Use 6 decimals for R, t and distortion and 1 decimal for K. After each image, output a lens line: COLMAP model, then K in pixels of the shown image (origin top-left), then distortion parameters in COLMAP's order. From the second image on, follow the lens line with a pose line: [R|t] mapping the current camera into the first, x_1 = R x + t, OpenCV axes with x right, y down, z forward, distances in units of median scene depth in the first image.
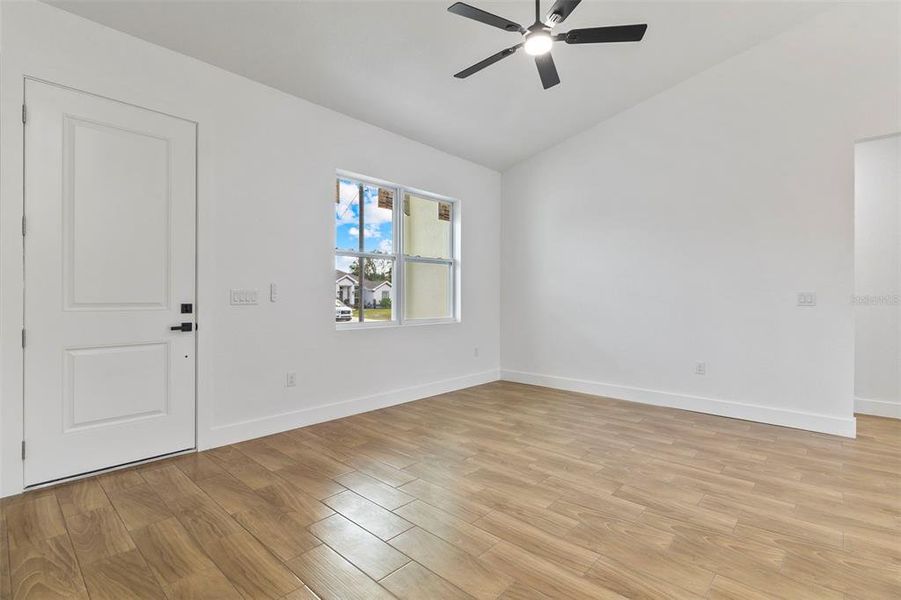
lens RADIAL K [[425.4, 0, 448.8], [0, 425.4, 294.6], [0, 0, 1]] dist [0.003122, -0.000660]
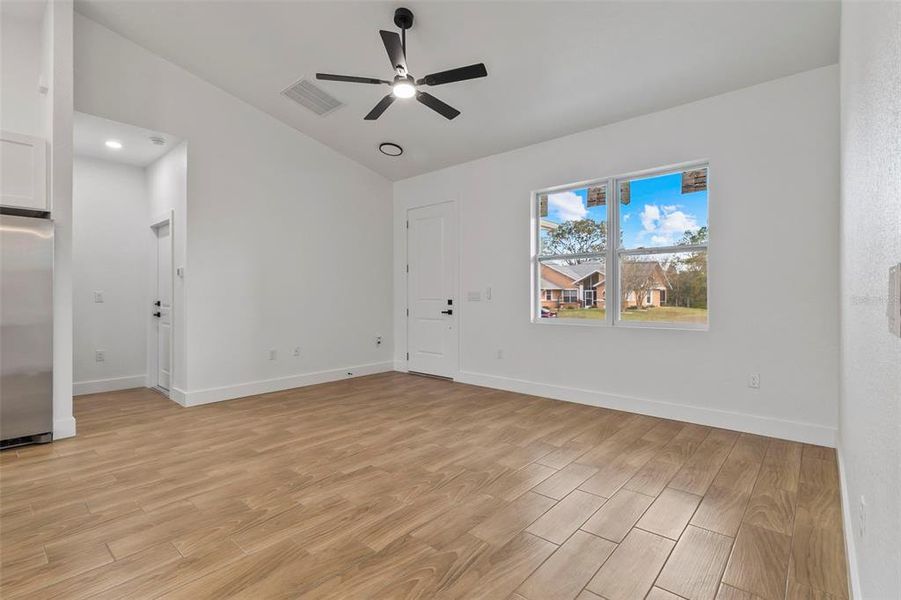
lens RADIAL K [[425.4, 0, 449.9], [0, 425.4, 295.1], [0, 0, 1]] dist [0.003122, -0.000660]
pose [[0.022071, -0.001884, -0.999755, 1.109866], [0.005848, 0.999981, -0.001756, 0.004072], [0.999739, -0.005808, 0.022082, 0.850639]]
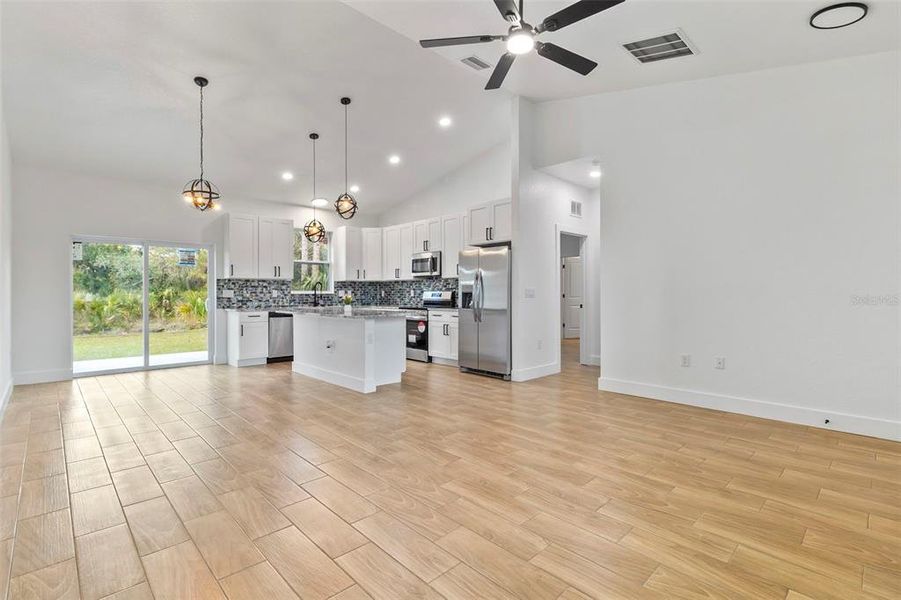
lens RADIAL K [[425.4, 0, 446.1], [0, 425.4, 283.4], [0, 0, 1]] dist [0.003122, -0.000660]
pose [[-0.997742, 0.000995, 0.067162, 0.245914], [-0.000584, 0.999724, -0.023485, 0.006261], [-0.067167, -0.023471, -0.997466, 1.569848]]
